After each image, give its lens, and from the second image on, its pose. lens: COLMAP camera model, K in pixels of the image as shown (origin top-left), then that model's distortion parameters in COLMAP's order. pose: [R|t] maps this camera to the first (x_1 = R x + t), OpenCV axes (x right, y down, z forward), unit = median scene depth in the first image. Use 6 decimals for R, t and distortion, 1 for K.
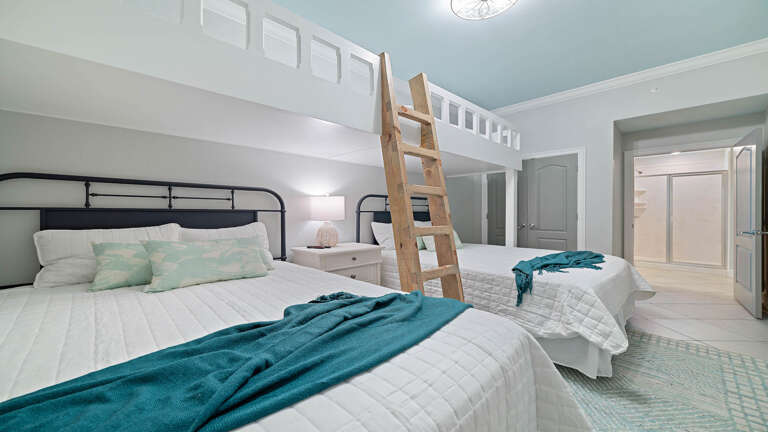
lens RADIAL K [[372.0, 0, 384.0], [0, 372.0, 216.0], [0, 0, 1]] dist [0.000615, -0.000020]
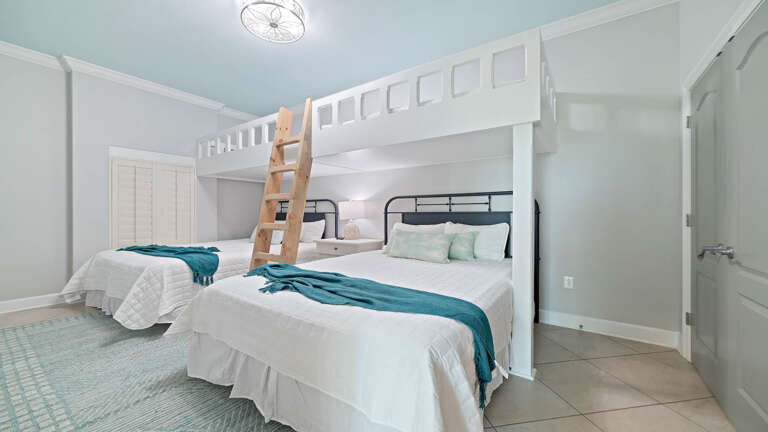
lens RADIAL K [[296.4, 0, 384.0], [0, 296.4, 216.0], [0, 0, 1]] dist [-0.000472, -0.000102]
pose [[0.095512, 0.001250, -0.995427, 0.792486], [-0.007925, 0.999968, 0.000495, -0.002067], [0.995397, 0.007842, 0.095519, 0.865332]]
